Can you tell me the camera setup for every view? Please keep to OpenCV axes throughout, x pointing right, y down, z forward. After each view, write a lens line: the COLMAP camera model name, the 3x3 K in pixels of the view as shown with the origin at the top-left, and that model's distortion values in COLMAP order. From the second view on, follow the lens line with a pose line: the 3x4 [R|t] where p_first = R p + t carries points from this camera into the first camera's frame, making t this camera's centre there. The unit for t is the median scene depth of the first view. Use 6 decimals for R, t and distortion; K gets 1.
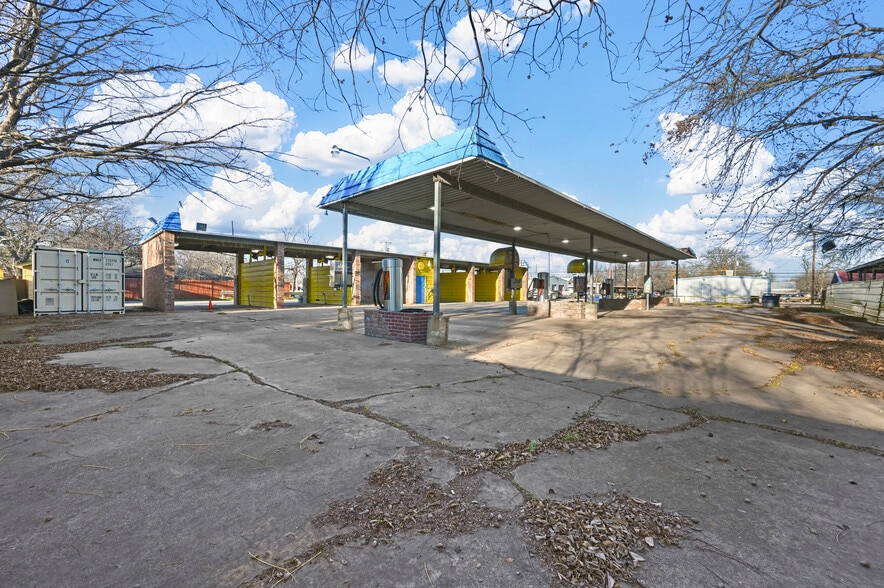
lens RADIAL K [[347.2, 0, 444.8], [0, 347.2, 294.2], [0, 0, 1]] dist [-0.001103, -0.000133]
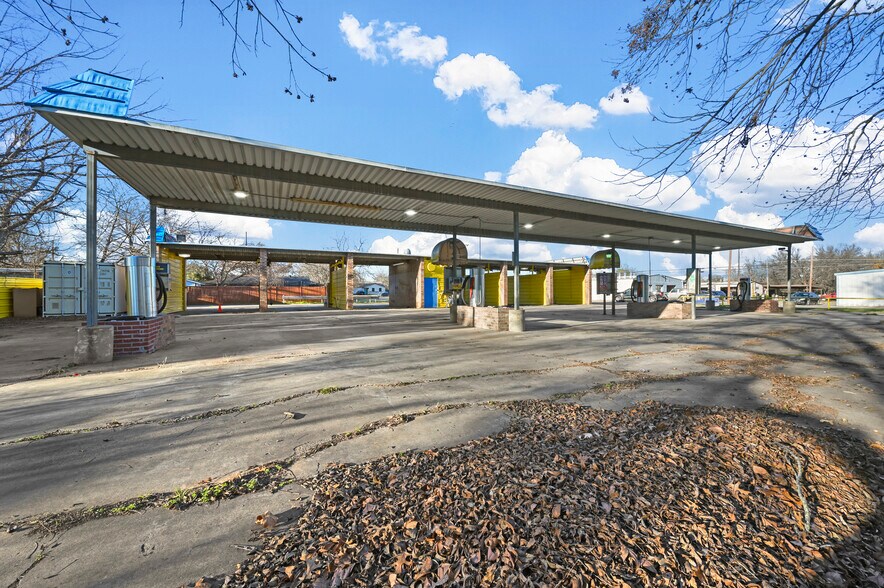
lens RADIAL K [[347.2, 0, 444.8], [0, 347.2, 294.2], [0, 0, 1]] dist [-0.001103, -0.000133]
pose [[0.942900, -0.010412, -0.332914, 0.312117], [0.006931, 0.999908, -0.011641, 0.002012], [0.333005, 0.008669, 0.942885, 0.169077]]
